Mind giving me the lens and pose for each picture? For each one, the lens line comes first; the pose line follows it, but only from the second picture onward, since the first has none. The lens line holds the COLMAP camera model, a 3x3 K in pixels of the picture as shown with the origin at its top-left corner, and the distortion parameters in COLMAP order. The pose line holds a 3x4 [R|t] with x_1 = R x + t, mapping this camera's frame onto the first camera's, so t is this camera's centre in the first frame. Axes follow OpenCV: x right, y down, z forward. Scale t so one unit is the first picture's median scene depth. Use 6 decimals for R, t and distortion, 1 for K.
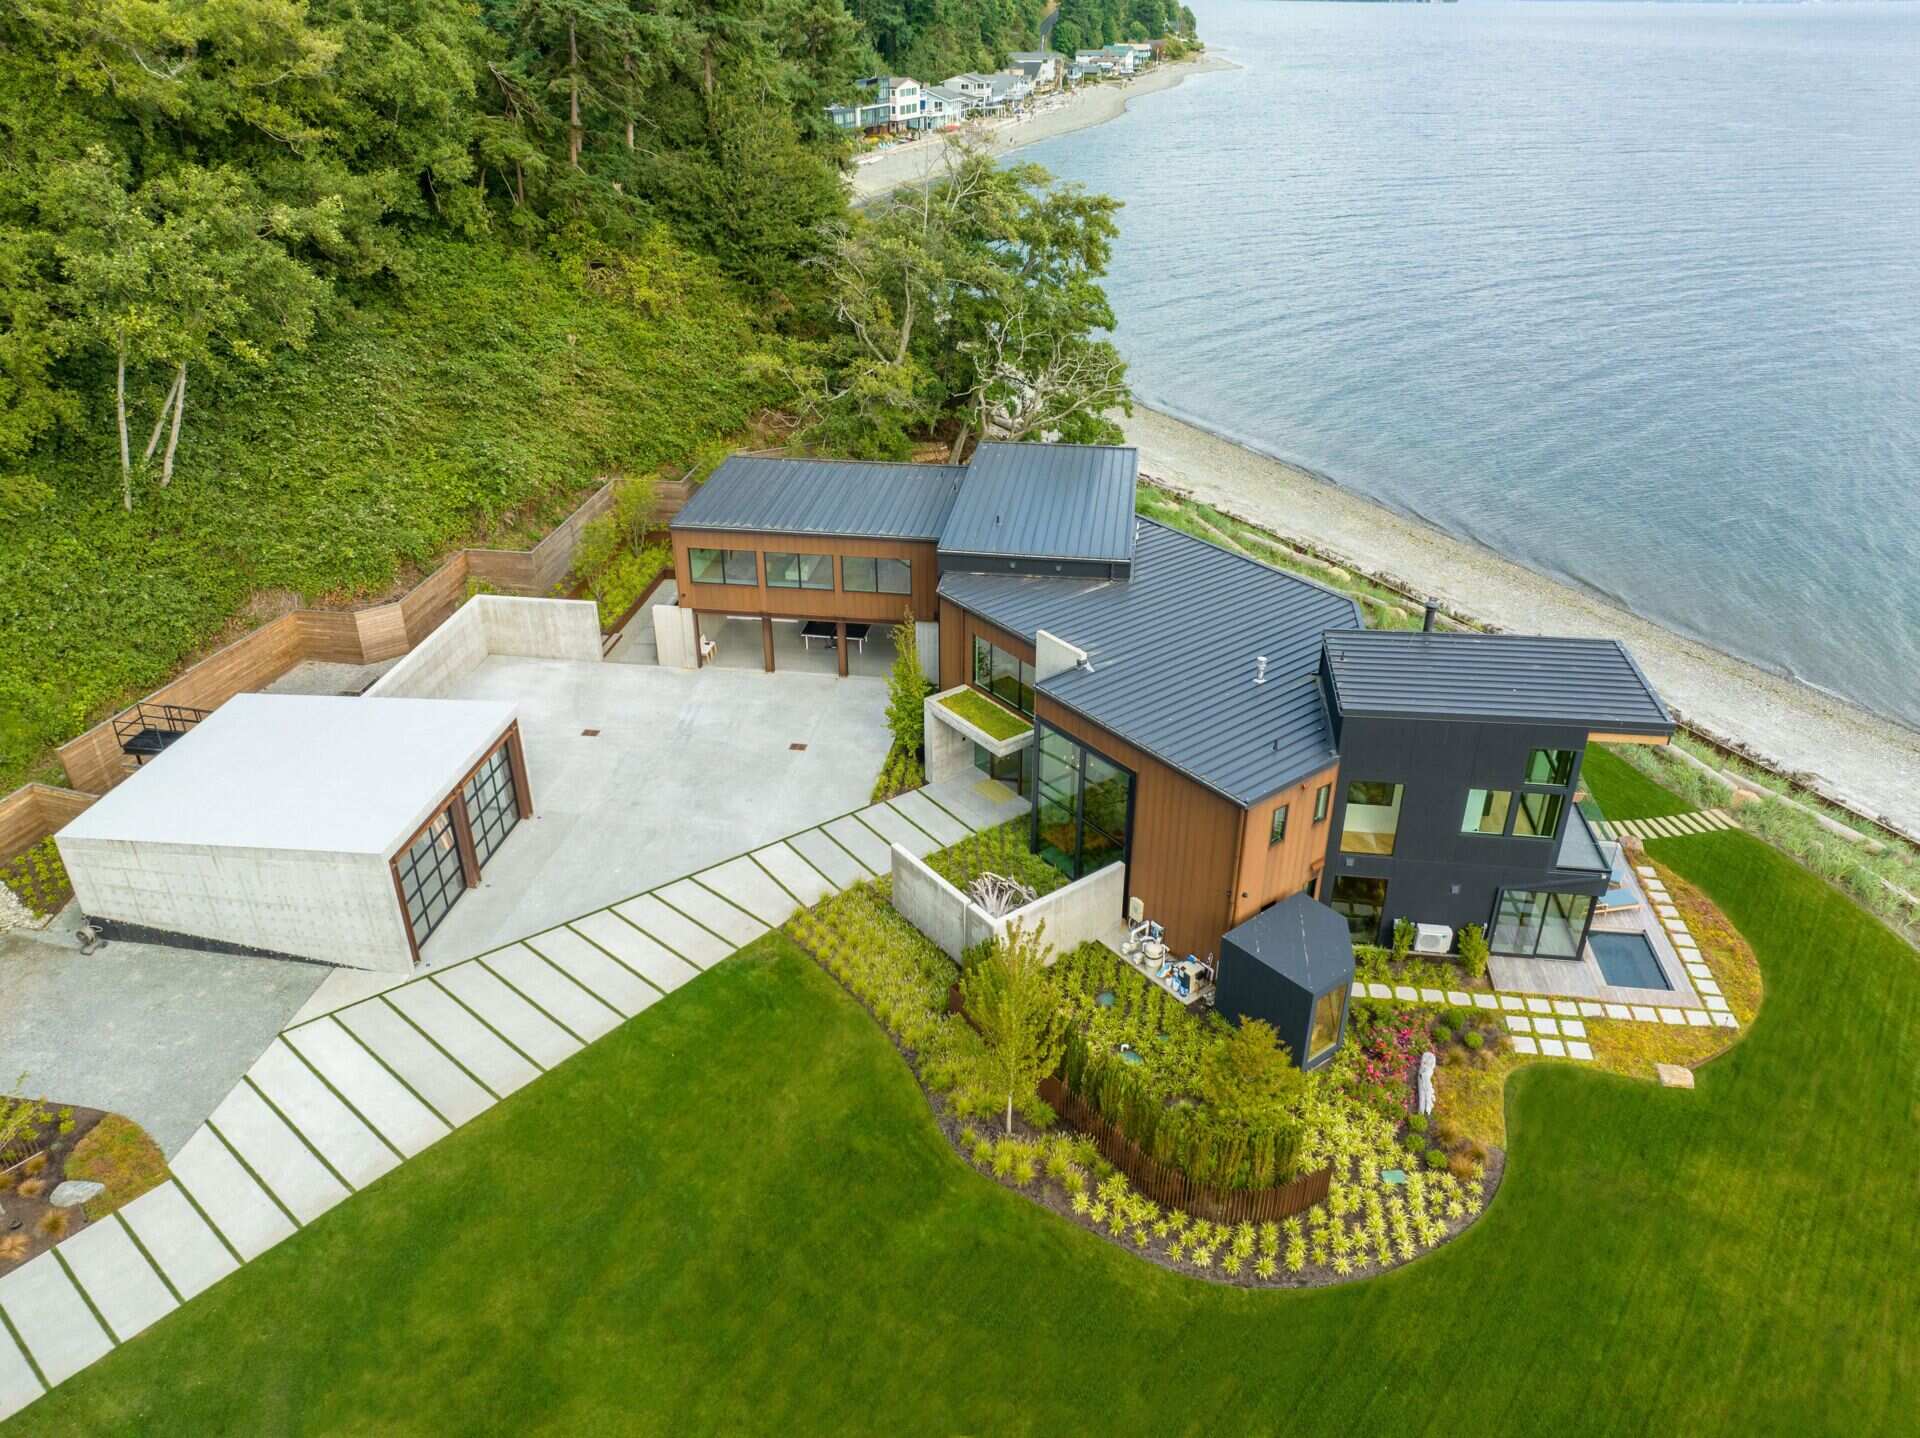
lens RADIAL K [[1360.5, 0, 960.3], [0, 1360.5, 719.6], [0, 0, 1]] dist [-0.010943, -0.000139]
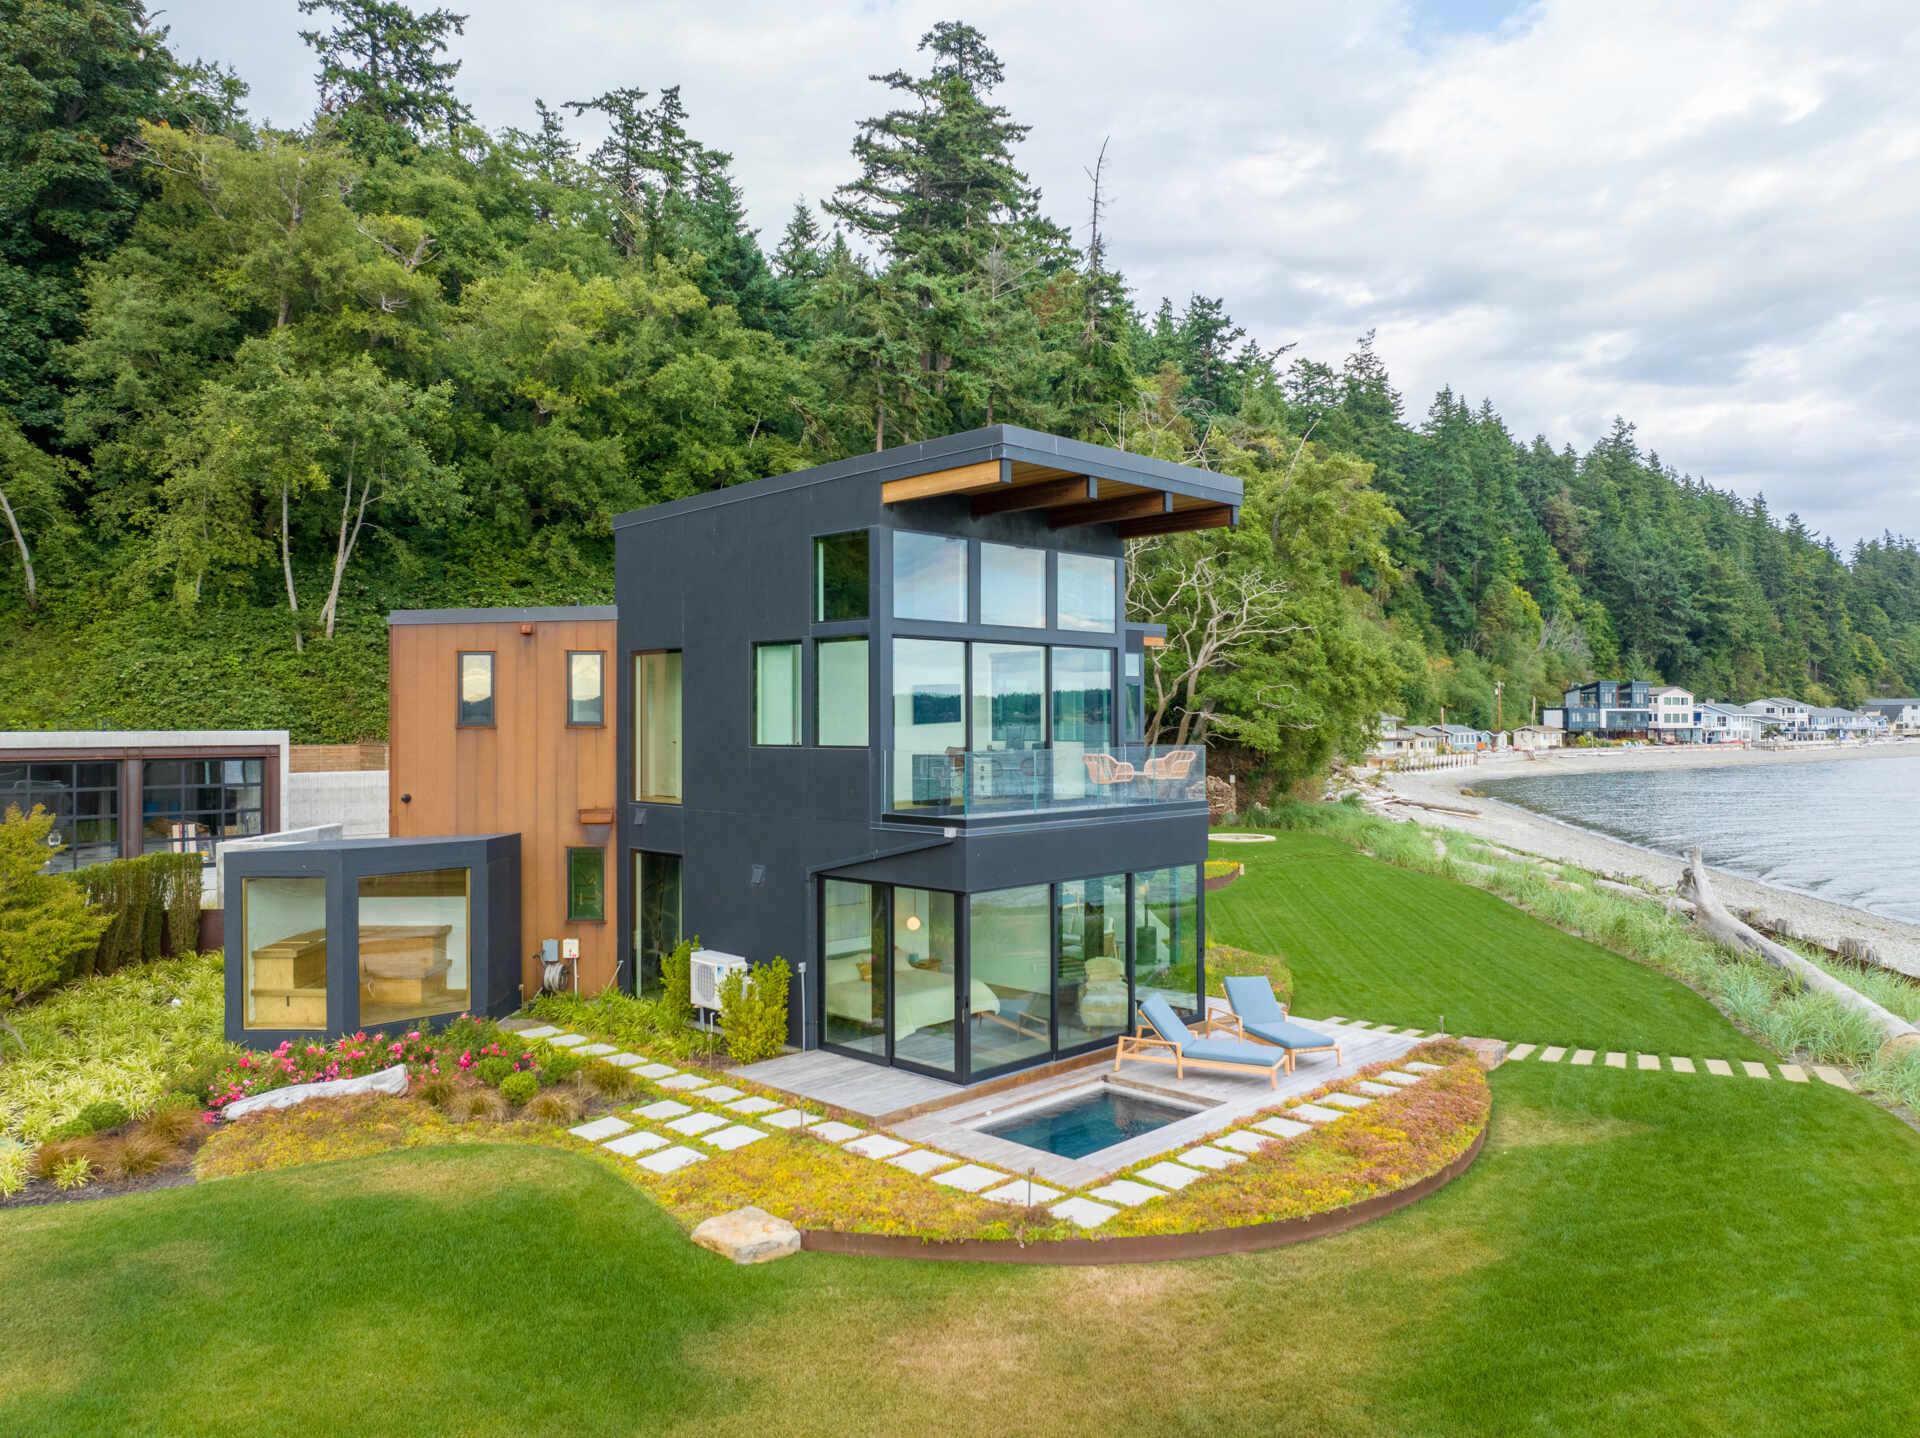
lens RADIAL K [[1360.5, 0, 961.0], [0, 1360.5, 718.2], [0, 0, 1]] dist [-0.010943, -0.000139]
pose [[0.803822, 0.002704, -0.594864, 0.123936], [-0.288420, 0.876362, -0.385751, 0.042230], [0.520273, 0.481645, 0.705219, 0.113686]]
